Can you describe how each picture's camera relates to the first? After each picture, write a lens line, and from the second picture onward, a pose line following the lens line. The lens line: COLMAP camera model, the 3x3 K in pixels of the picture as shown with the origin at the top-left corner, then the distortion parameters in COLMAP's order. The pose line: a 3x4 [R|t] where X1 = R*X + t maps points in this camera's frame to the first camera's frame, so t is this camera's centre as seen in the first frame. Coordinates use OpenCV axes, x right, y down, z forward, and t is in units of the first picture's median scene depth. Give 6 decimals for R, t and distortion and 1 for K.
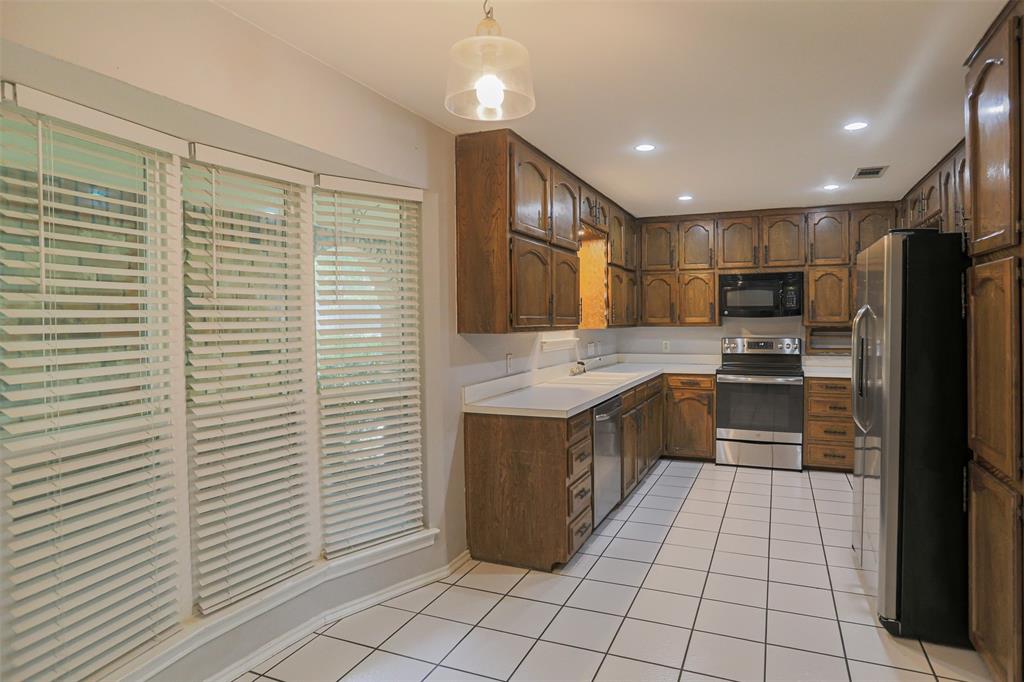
lens RADIAL K [[539.2, 0, 517.7], [0, 539.2, 332.6], [0, 0, 1]] dist [-0.030721, 0.001907]
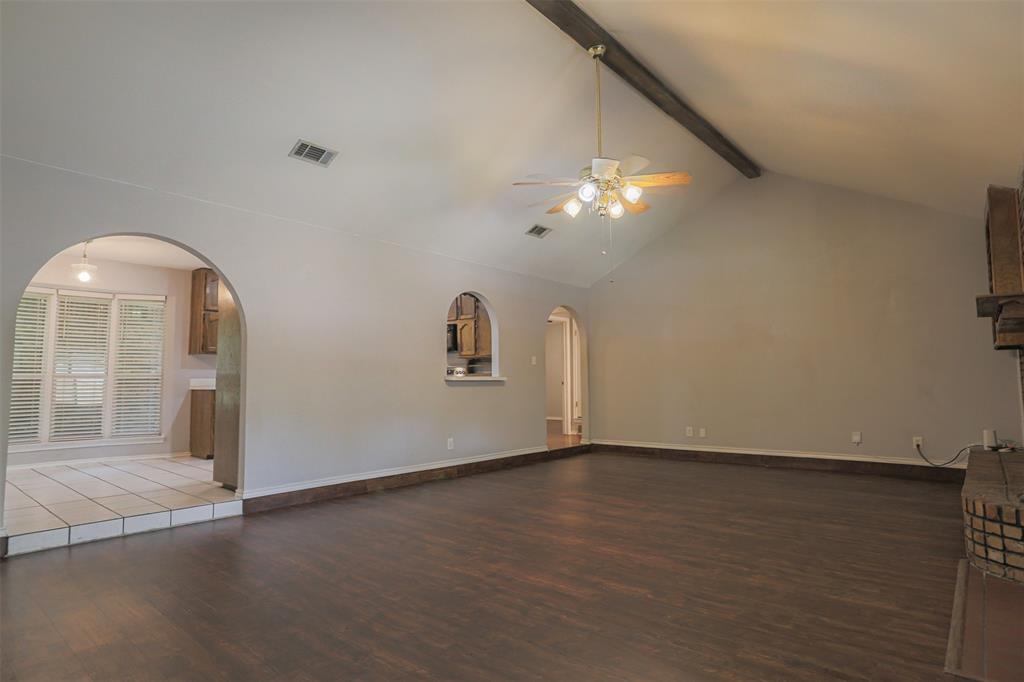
lens RADIAL K [[539.2, 0, 517.7], [0, 539.2, 332.6], [0, 0, 1]] dist [-0.030721, 0.001907]
pose [[0.944852, -0.029838, -0.326136, 1.119794], [-0.008908, 0.993131, -0.116671, 0.091808], [0.327377, 0.113142, 0.938096, -0.396588]]
